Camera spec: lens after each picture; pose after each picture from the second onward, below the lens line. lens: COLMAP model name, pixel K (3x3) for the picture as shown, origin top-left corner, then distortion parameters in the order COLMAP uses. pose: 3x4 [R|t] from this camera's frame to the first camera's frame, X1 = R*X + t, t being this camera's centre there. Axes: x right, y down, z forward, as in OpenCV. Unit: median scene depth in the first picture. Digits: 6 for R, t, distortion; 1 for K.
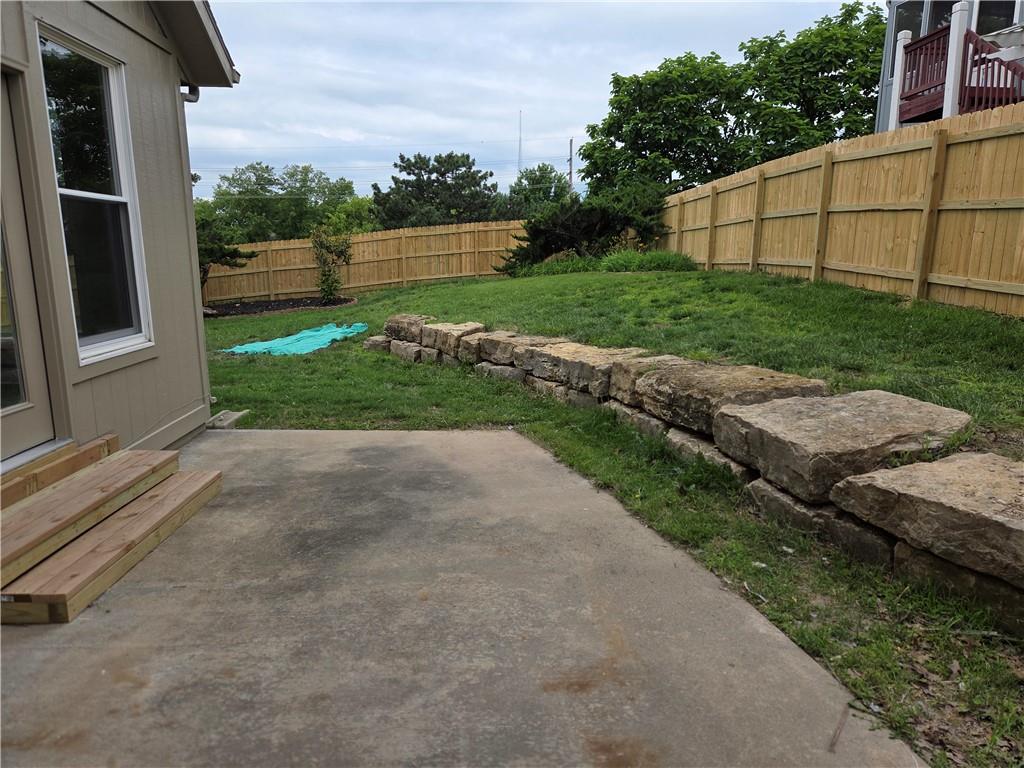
lens RADIAL K [[670.8, 0, 512.0], [0, 670.8, 384.0], [0, 0, 1]] dist [0.075486, -0.062643]
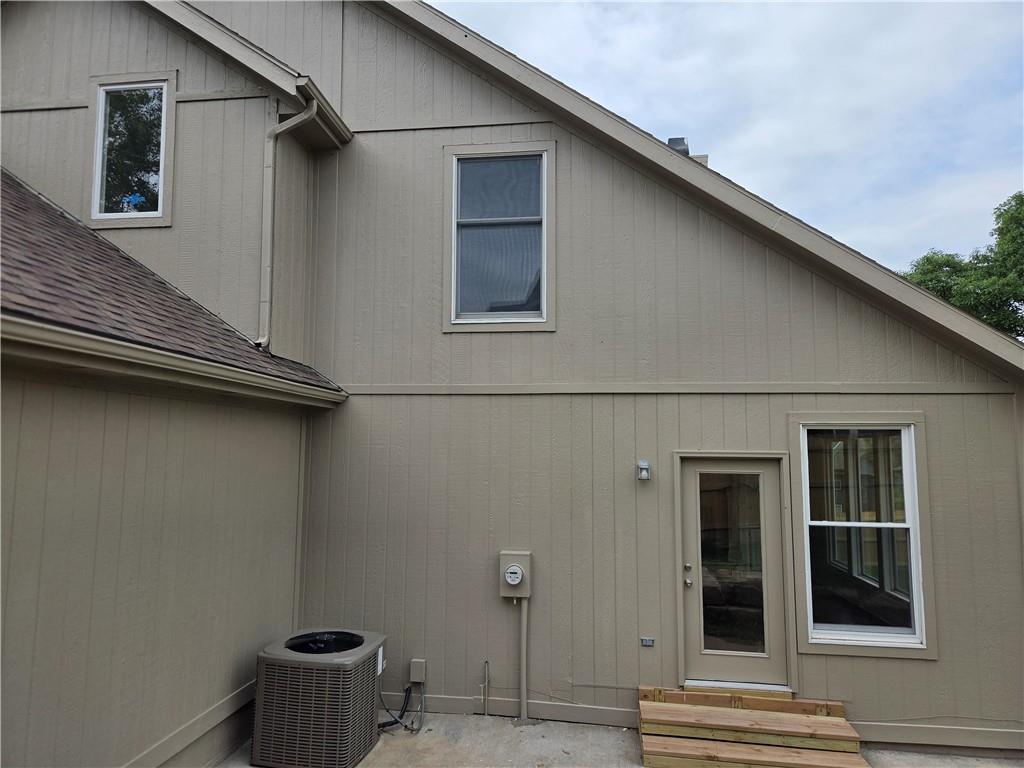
lens RADIAL K [[670.8, 0, 512.0], [0, 670.8, 384.0], [0, 0, 1]] dist [0.075486, -0.062643]
pose [[-0.152239, -0.107364, -0.982495, 0.979678], [-0.200649, 0.976738, -0.075644, -0.333635], [0.967762, 0.185621, -0.170240, 0.533968]]
